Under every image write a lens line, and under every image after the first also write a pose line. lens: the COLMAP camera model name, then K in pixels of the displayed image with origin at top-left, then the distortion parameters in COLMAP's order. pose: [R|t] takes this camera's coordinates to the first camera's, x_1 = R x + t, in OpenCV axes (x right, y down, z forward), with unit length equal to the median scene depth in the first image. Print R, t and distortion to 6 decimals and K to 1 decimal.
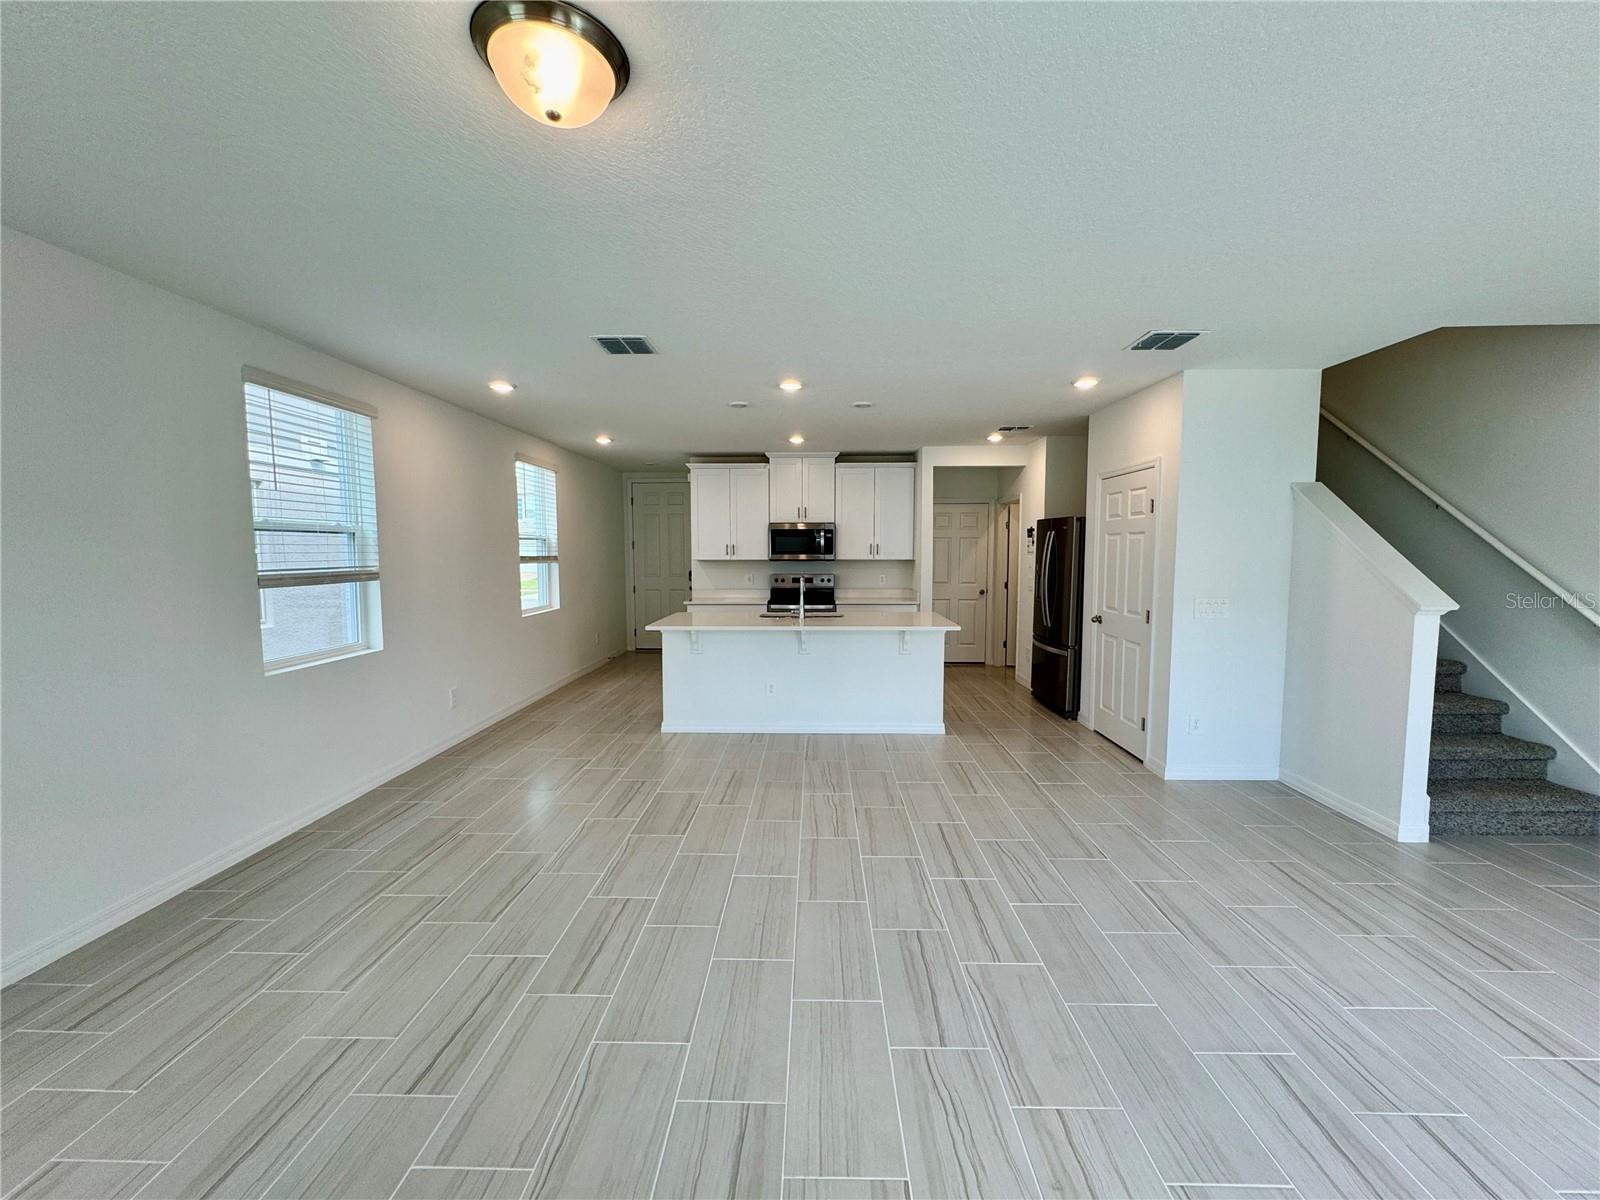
lens RADIAL K [[642.7, 0, 799.5], [0, 642.7, 601.2], [0, 0, 1]] dist [-0.007416, -0.000130]
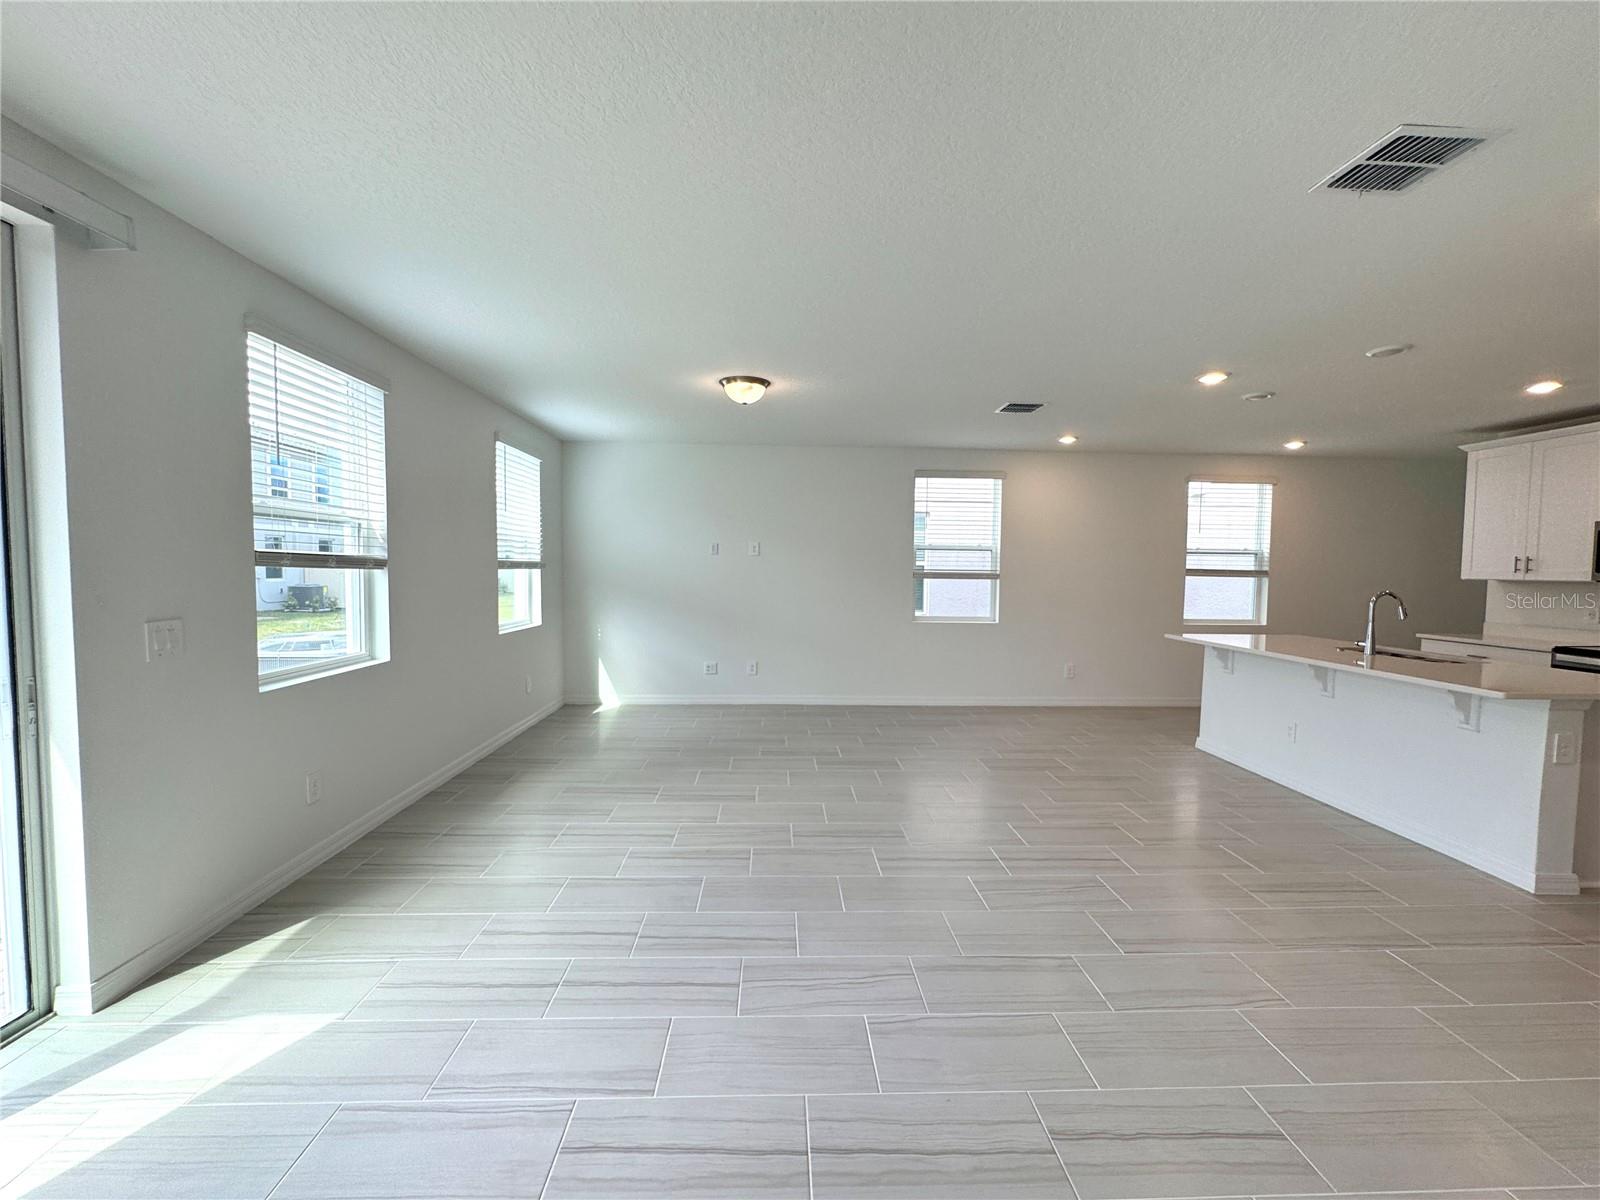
lens RADIAL K [[642.7, 0, 797.3], [0, 642.7, 596.6], [0, 0, 1]] dist [-0.007416, -0.000130]
pose [[0.061955, 0.053217, -0.996659, 0.944351], [-0.092715, 0.994567, 0.047342, -0.018852], [0.993763, 0.089472, 0.066552, 0.407964]]
